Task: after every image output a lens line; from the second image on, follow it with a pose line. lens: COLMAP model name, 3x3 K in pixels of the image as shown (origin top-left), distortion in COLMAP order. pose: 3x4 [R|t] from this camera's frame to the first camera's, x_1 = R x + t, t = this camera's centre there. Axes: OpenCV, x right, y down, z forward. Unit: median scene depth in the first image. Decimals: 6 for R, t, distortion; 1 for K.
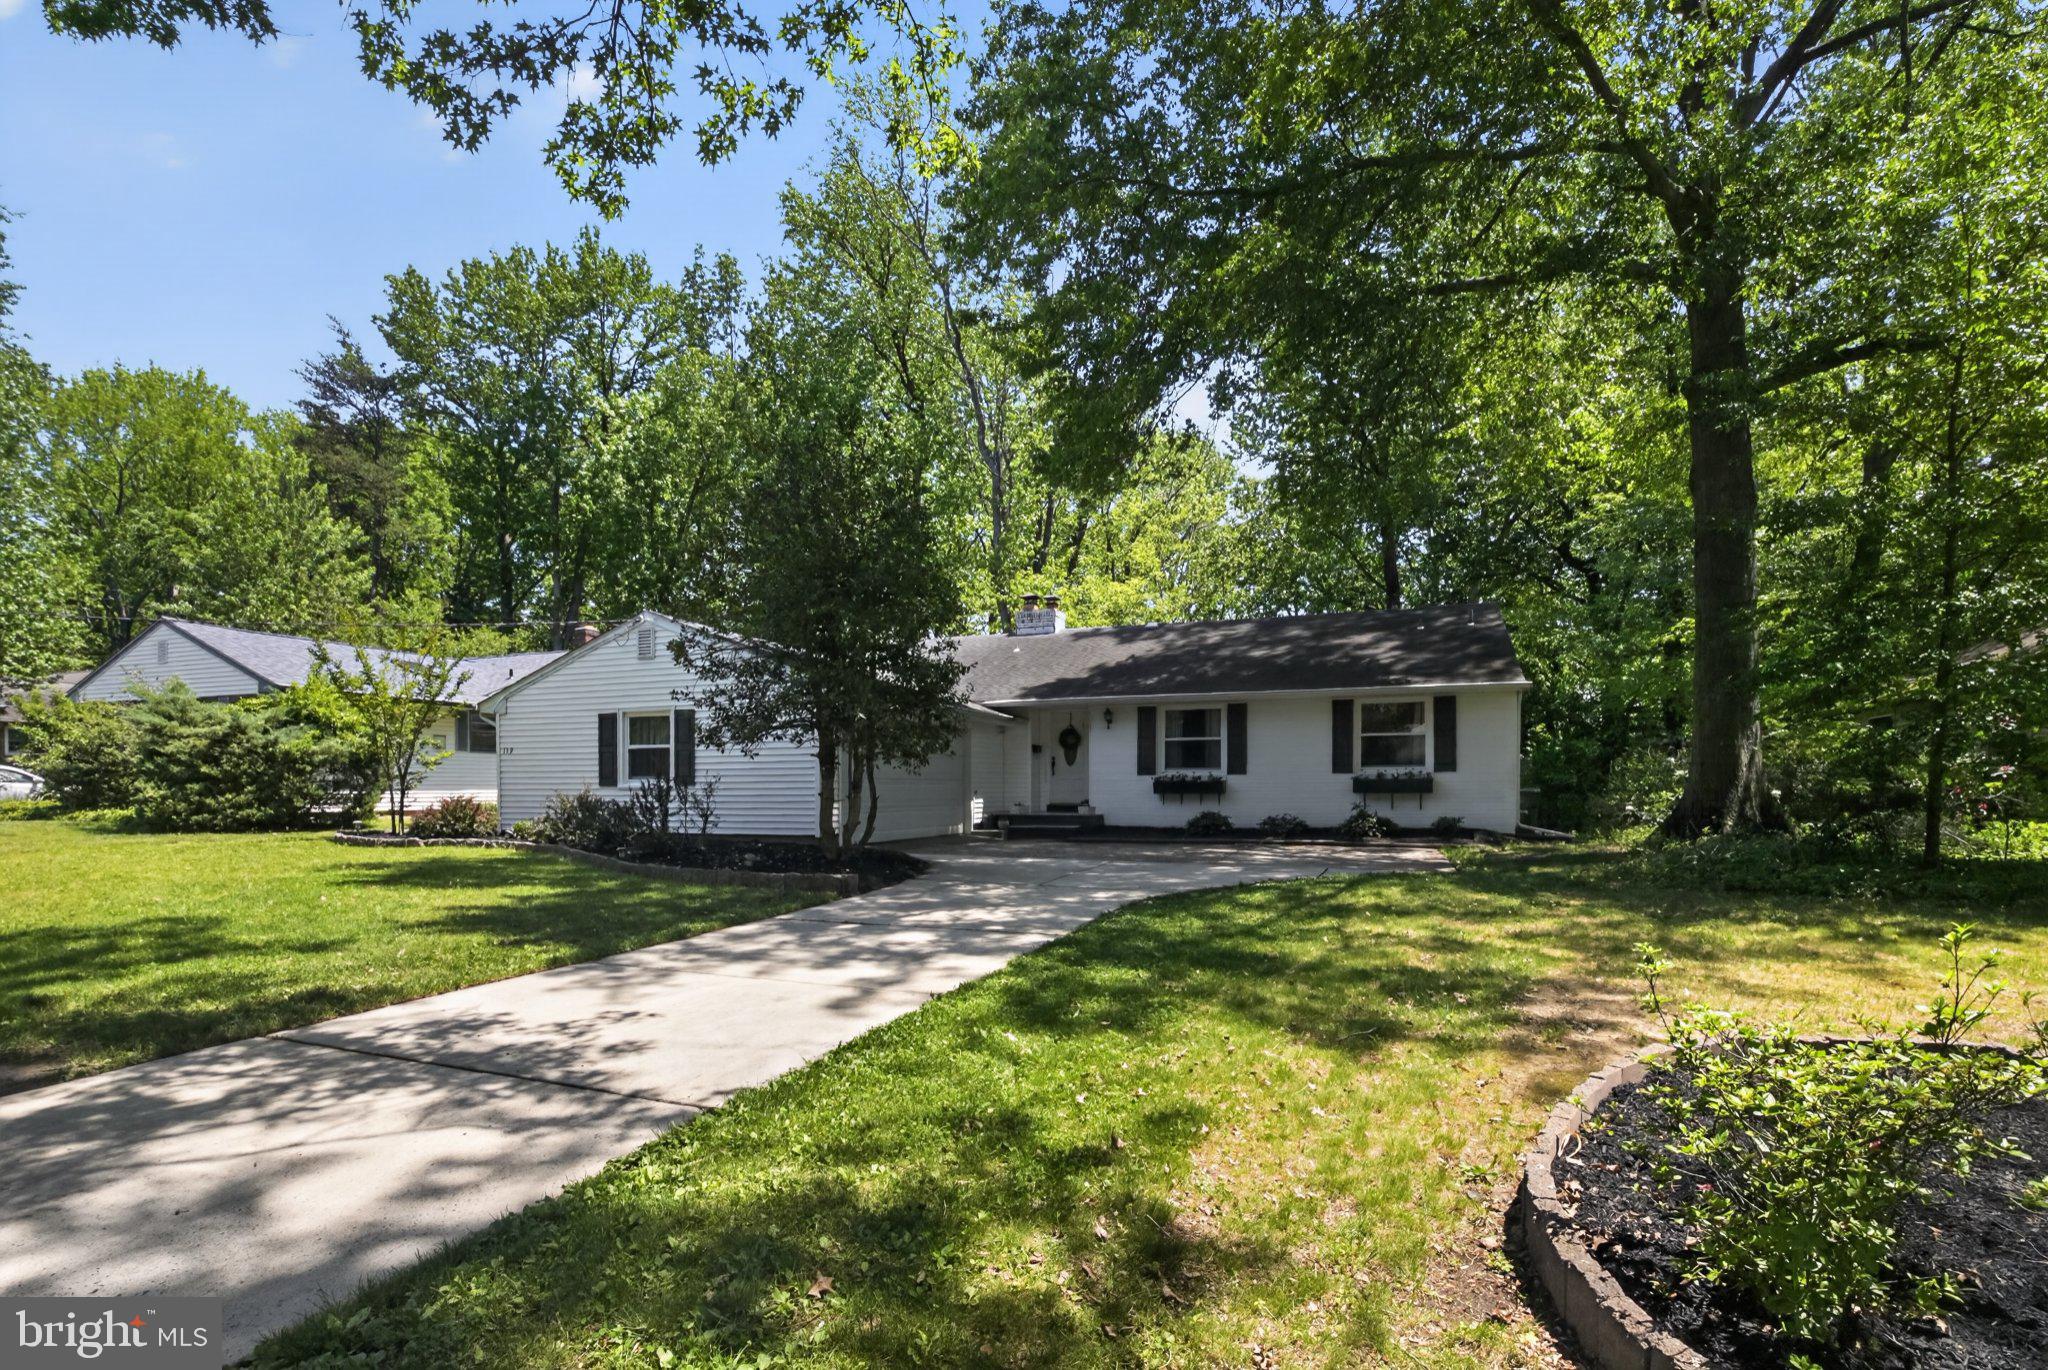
lens RADIAL K [[943.7, 0, 1033.8], [0, 943.7, 709.0], [0, 0, 1]] dist [-0.028706, 0.000960]
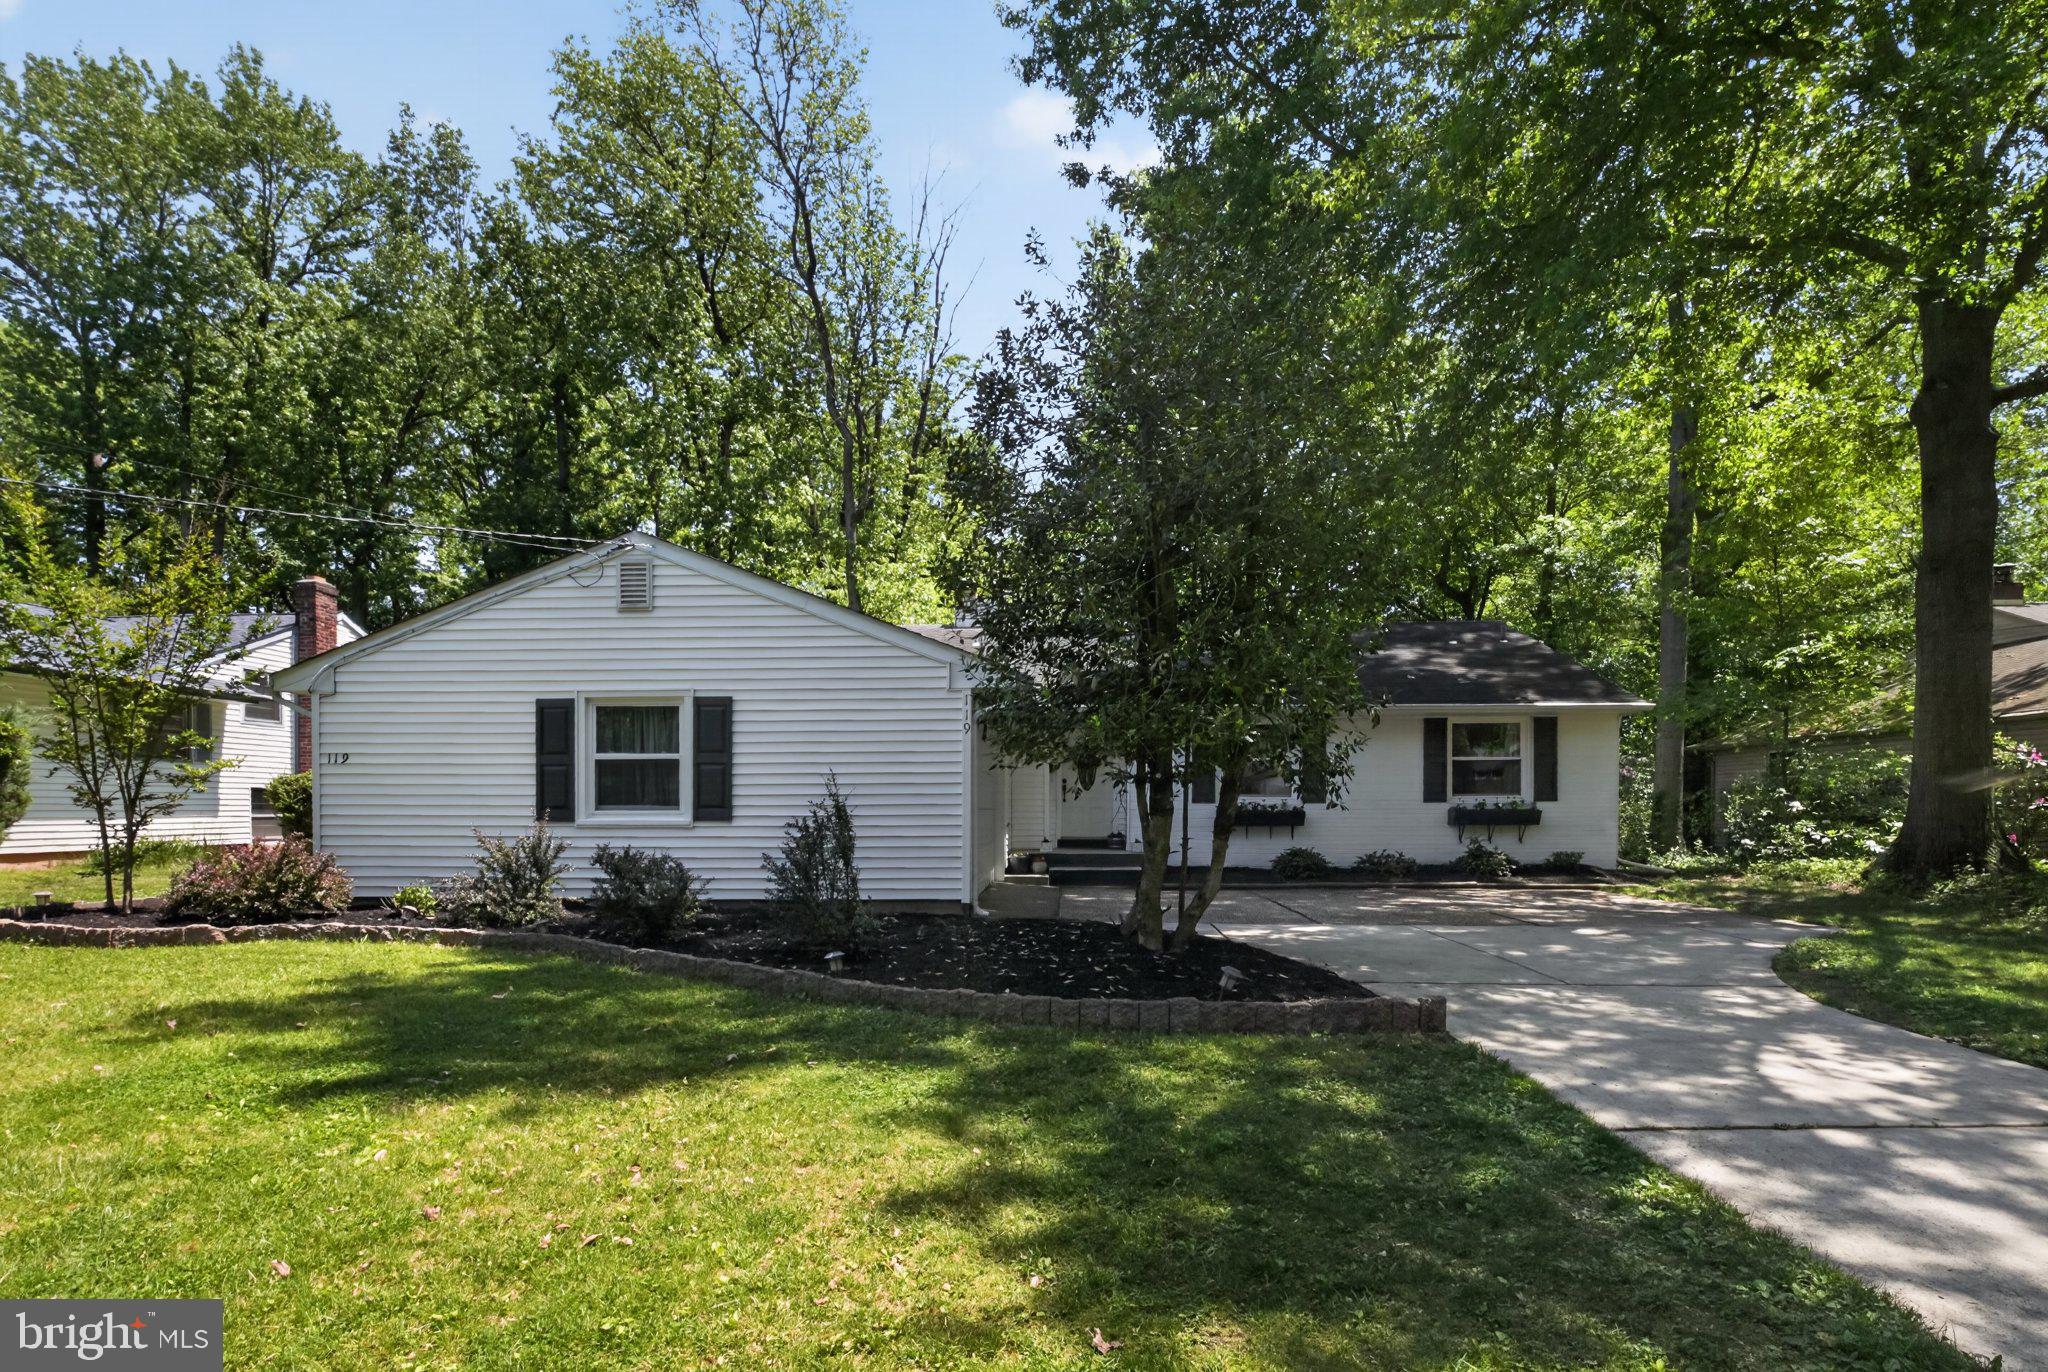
lens RADIAL K [[951.1, 0, 1018.3], [0, 951.1, 752.0], [0, 0, 1]] dist [-0.036541, 0.005477]
pose [[0.948839, 0.020939, 0.315064, -0.271196], [-0.028292, 0.999423, 0.018784, 0.014228], [-0.314489, -0.026737, 0.948885, 0.255851]]
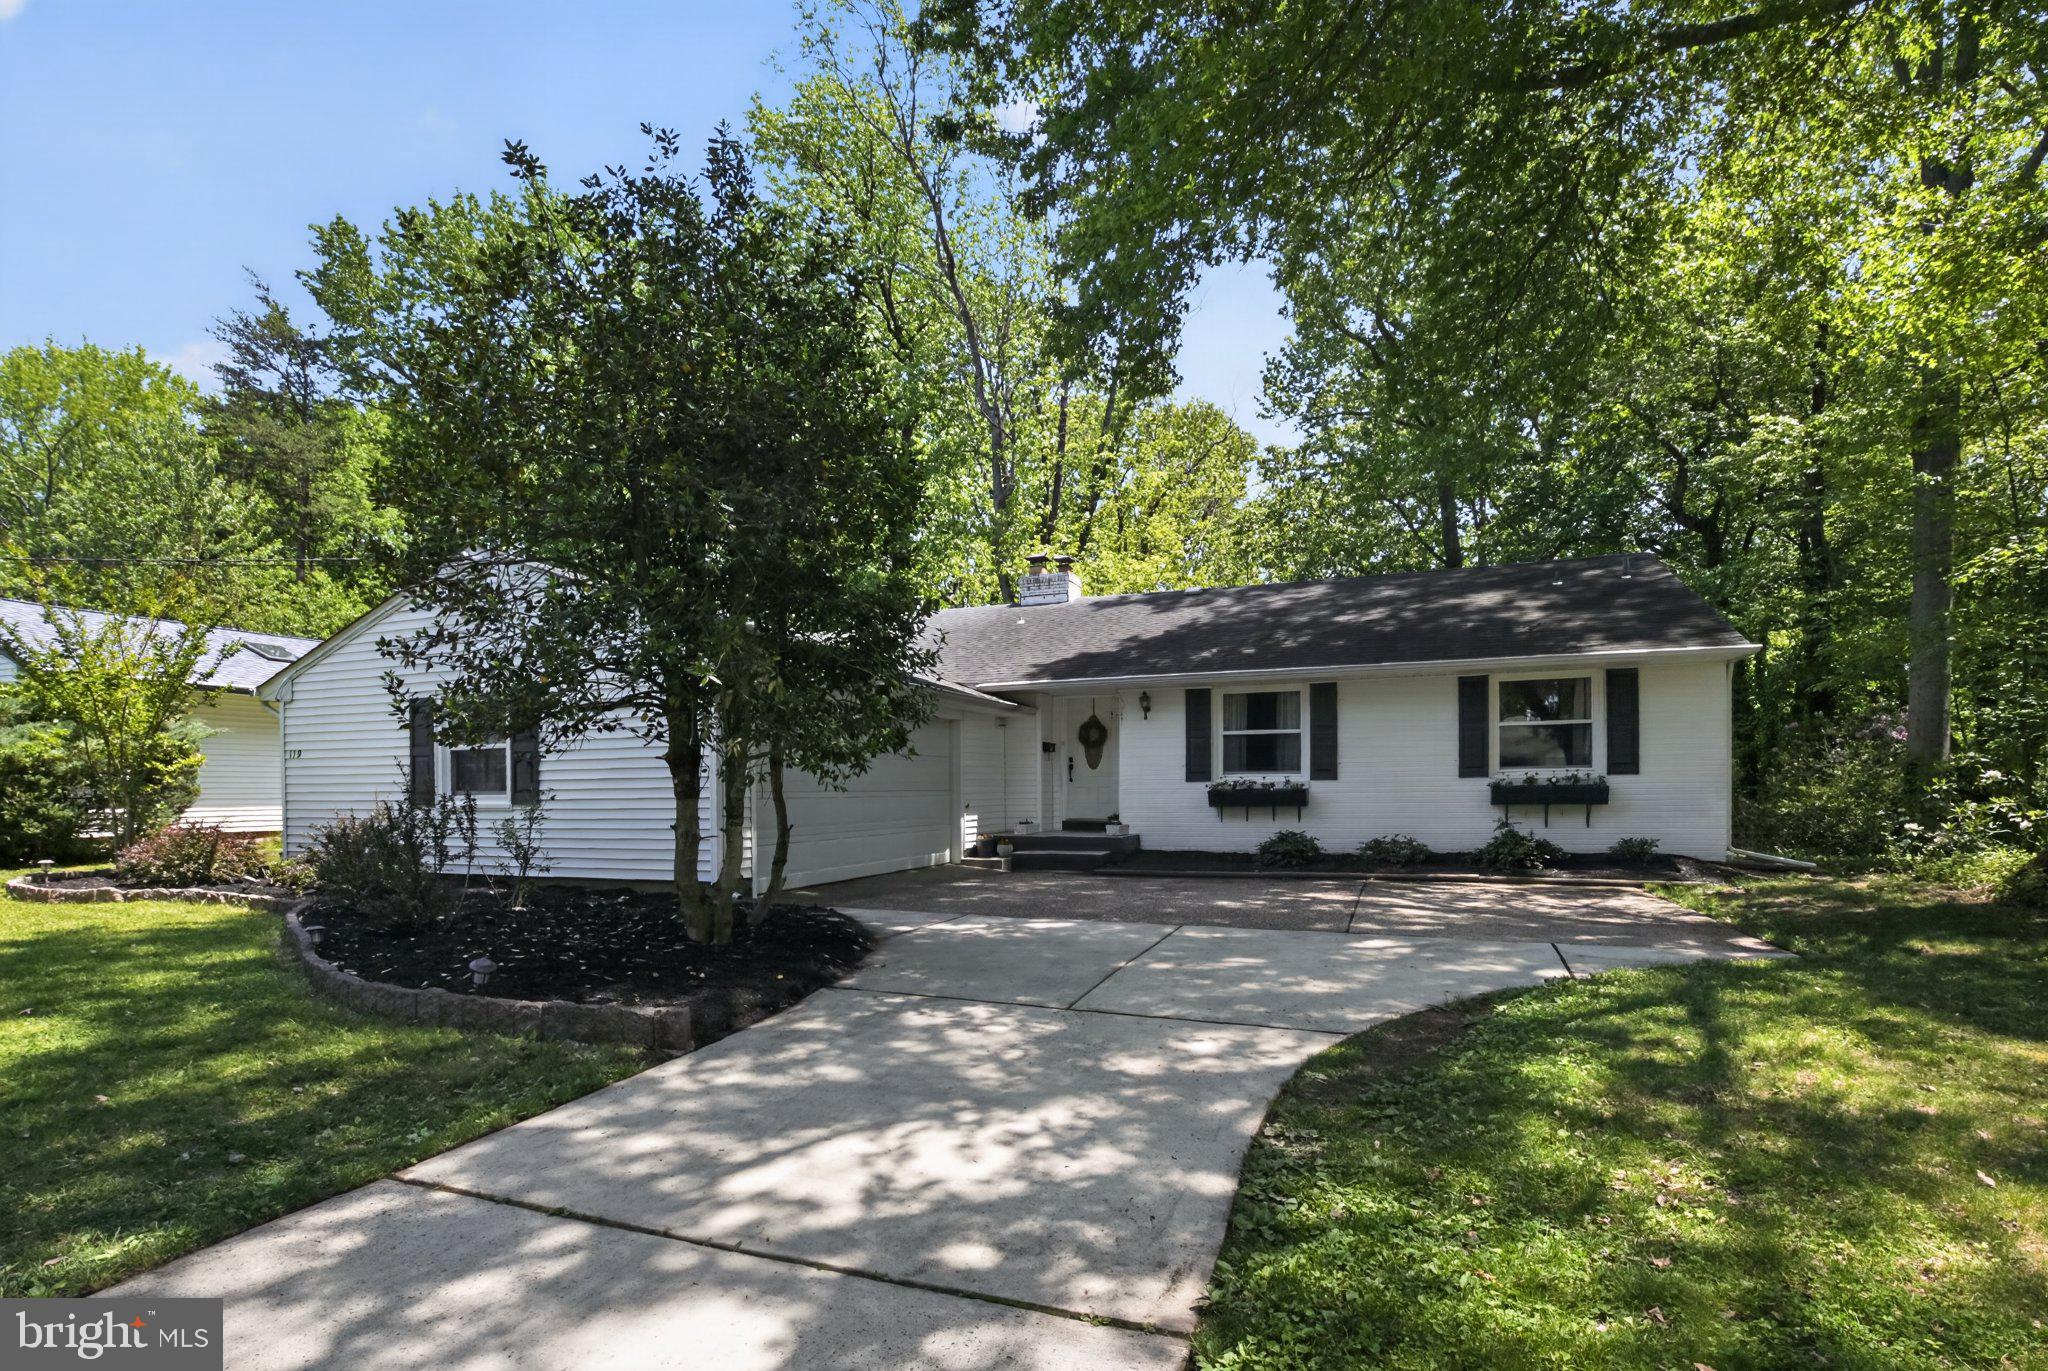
lens RADIAL K [[943.7, 0, 1033.8], [0, 943.7, 709.5], [0, 0, 1]] dist [-0.028706, 0.000960]
pose [[0.999951, -0.007874, -0.005973, -0.004527], [0.007870, 0.999969, -0.000746, 0.012119], [0.005978, 0.000699, 0.999982, 0.240365]]
